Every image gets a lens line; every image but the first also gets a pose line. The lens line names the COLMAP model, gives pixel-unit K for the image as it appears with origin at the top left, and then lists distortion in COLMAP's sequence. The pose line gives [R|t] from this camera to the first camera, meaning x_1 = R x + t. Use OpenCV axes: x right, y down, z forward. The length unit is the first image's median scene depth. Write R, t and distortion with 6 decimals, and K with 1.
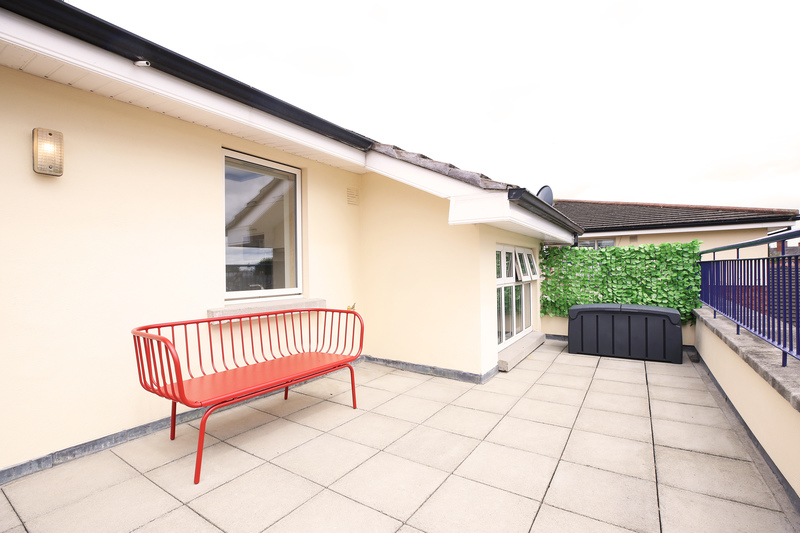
lens RADIAL K [[360.3, 0, 400.0], [0, 360.3, 266.5], [0, 0, 1]] dist [0.002676, 0.000336]
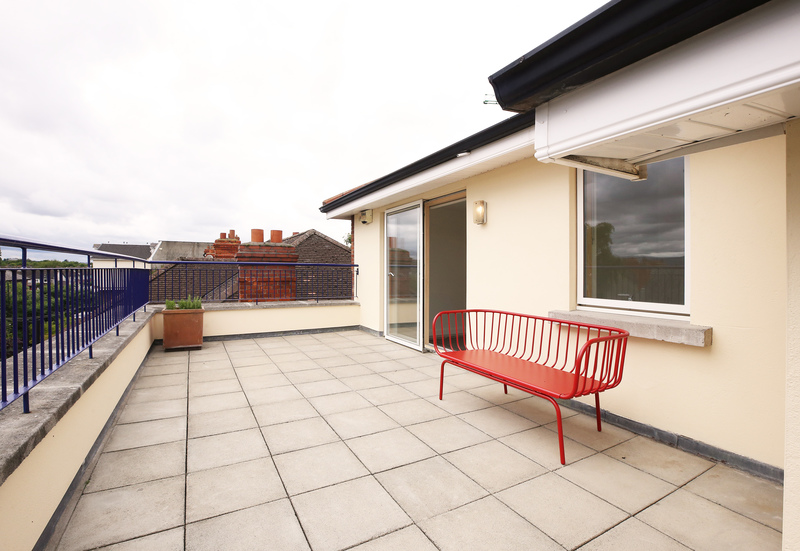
lens RADIAL K [[376.3, 0, 399.3], [0, 376.3, 286.6], [0, 0, 1]] dist [-0.001178, -0.000184]
pose [[-0.447630, 0.038490, -0.893390, 0.832463], [-0.001087, 0.999049, 0.043587, -0.007425], [0.894218, 0.020482, -0.447163, 1.223947]]
